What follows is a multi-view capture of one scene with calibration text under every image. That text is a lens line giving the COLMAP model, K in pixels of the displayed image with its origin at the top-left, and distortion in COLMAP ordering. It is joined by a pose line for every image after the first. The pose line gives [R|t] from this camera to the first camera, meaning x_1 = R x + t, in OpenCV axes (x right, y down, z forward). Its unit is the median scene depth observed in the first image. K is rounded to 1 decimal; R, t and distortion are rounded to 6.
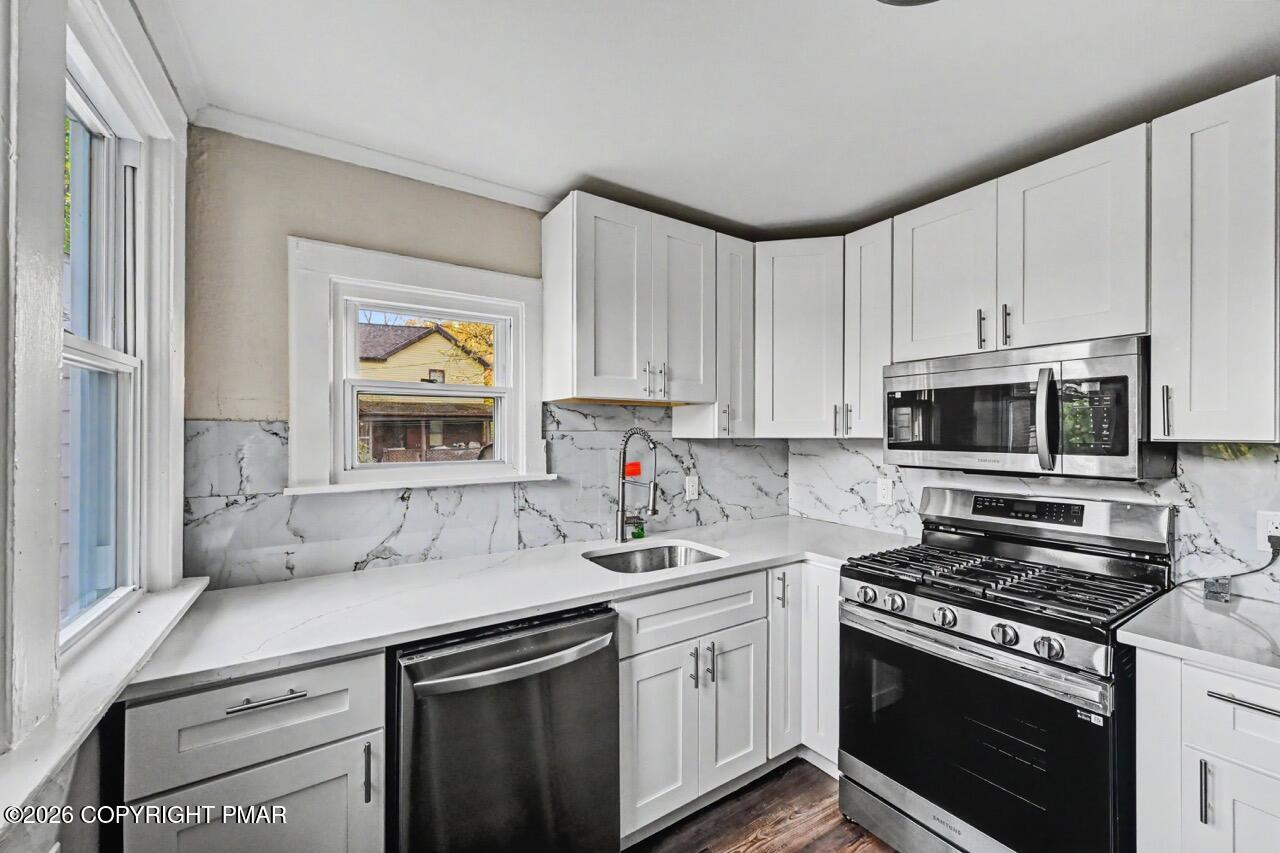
lens RADIAL K [[507.9, 0, 643.9], [0, 507.9, 418.3], [0, 0, 1]] dist [-0.000659, -0.000387]
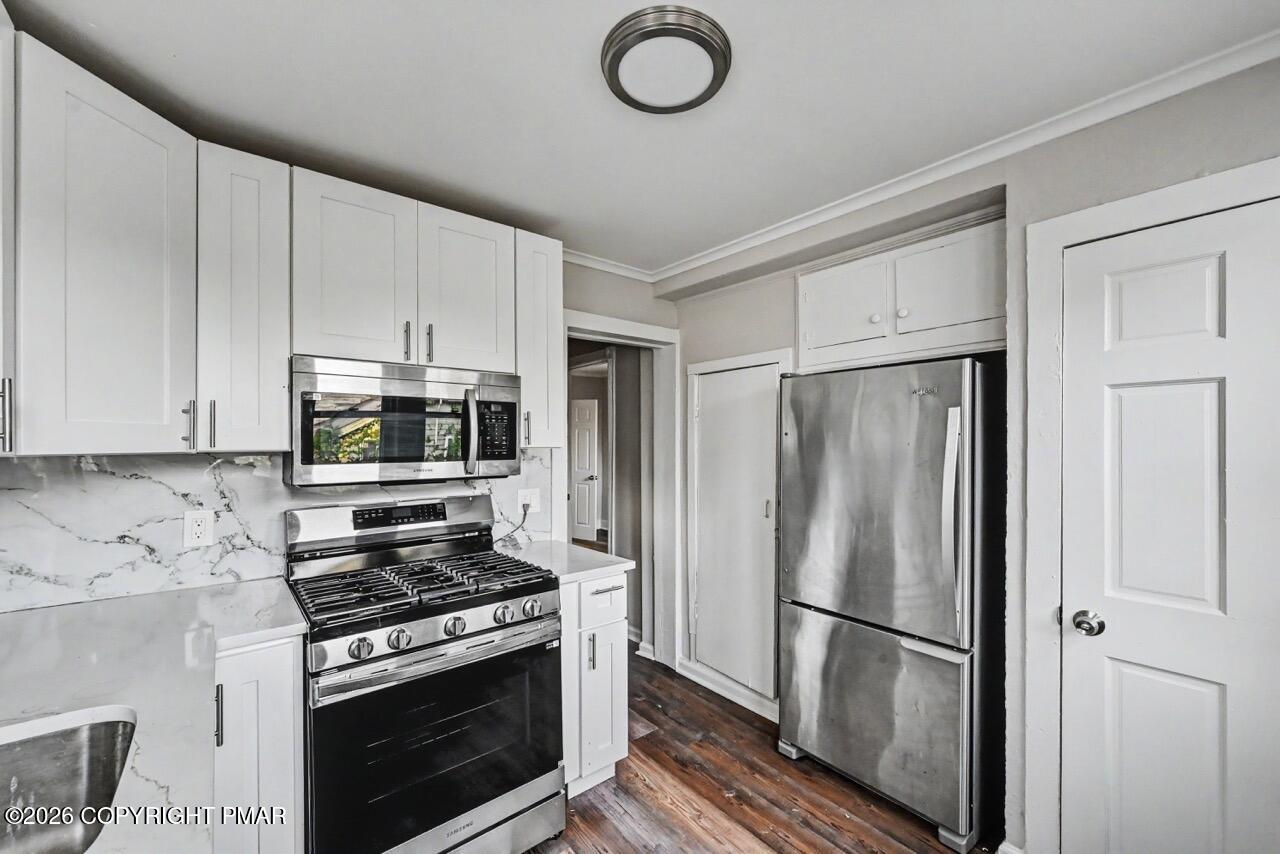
lens RADIAL K [[511.7, 0, 638.3], [0, 511.7, 434.4], [0, 0, 1]] dist [0.000351, 0.000010]
pose [[-0.106662, 0.015832, 0.994169, -0.376620], [-0.023169, 0.999562, -0.018404, 0.017706], [-0.994025, -0.024997, -0.106249, 0.616345]]
